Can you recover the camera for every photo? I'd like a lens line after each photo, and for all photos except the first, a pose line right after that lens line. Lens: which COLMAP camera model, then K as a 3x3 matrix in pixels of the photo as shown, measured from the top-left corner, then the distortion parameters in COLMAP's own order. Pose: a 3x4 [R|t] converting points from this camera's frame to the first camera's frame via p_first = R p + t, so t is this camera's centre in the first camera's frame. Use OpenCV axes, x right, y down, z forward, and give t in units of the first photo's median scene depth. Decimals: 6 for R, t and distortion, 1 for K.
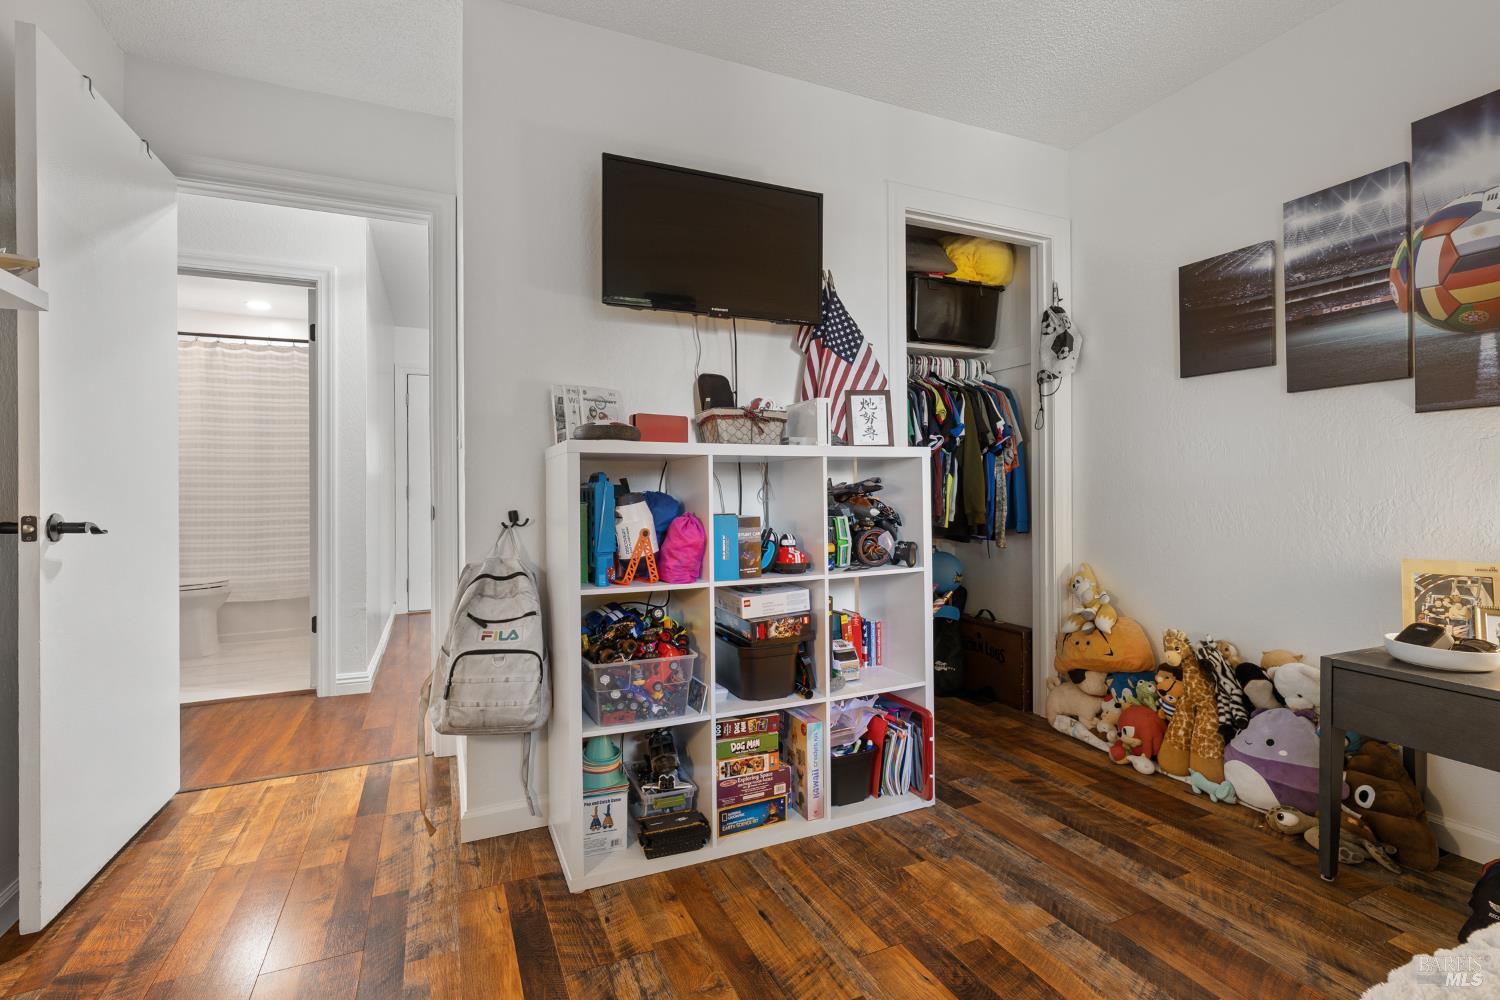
lens RADIAL K [[697.1, 0, 750.4], [0, 697.1, 494.3], [0, 0, 1]] dist [0.000518, 0.002840]
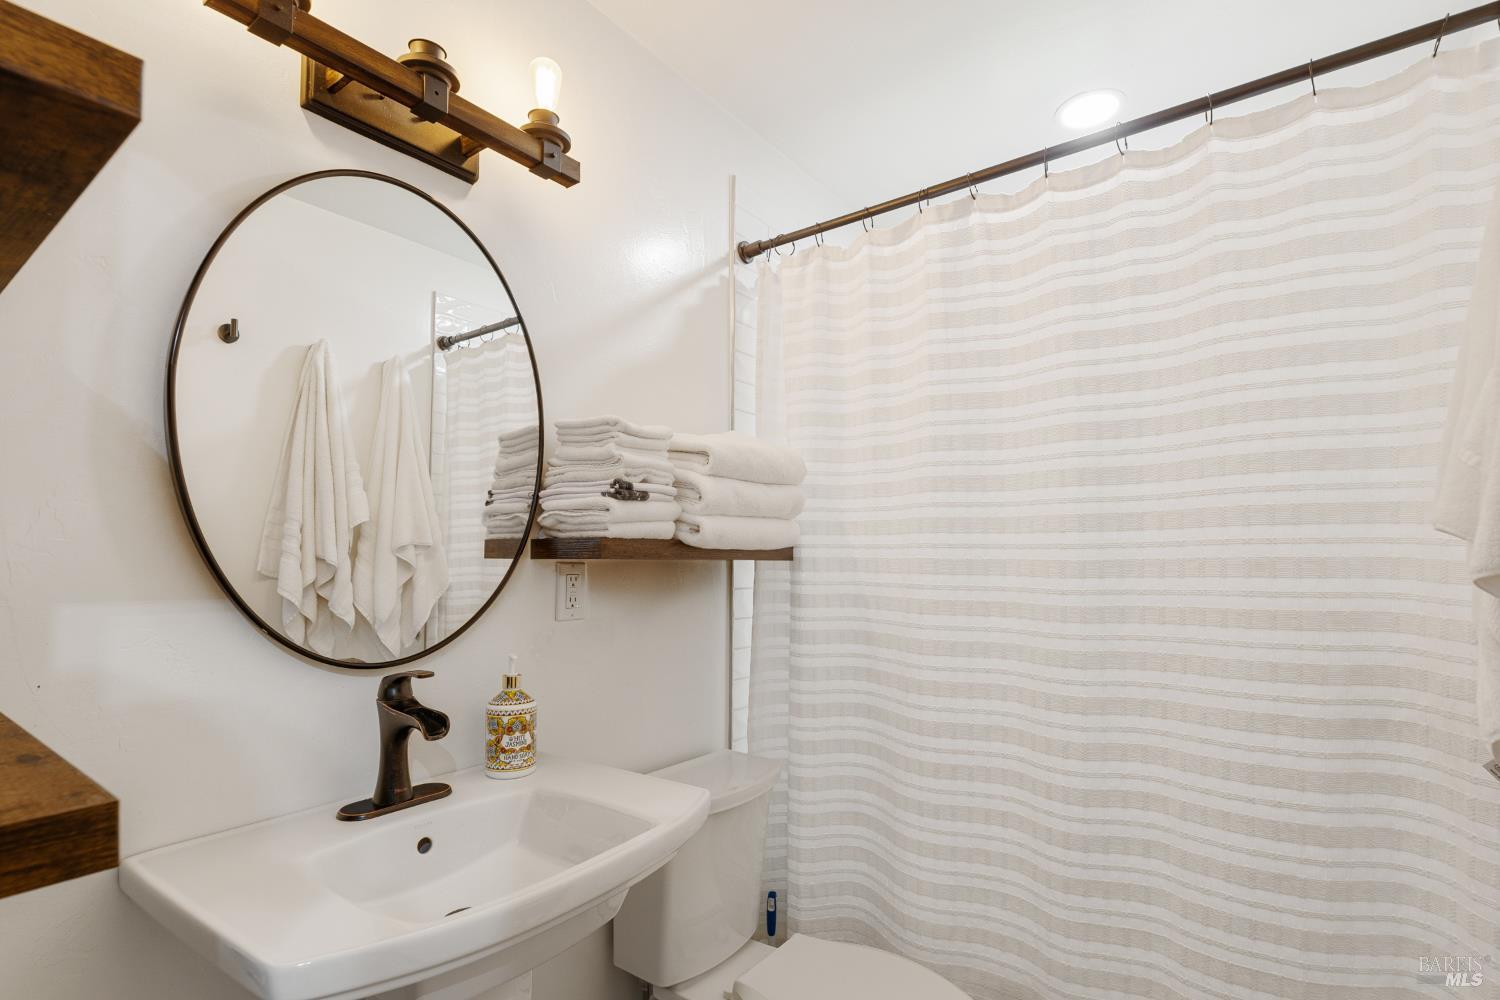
lens RADIAL K [[697.1, 0, 768.7], [0, 697.1, 530.4], [0, 0, 1]] dist [0.000518, 0.002840]
pose [[0.465393, -0.026932, -0.884695, -0.519303], [-0.002324, 0.999496, -0.031649, -0.055875], [0.885101, 0.016785, 0.465096, 0.757820]]
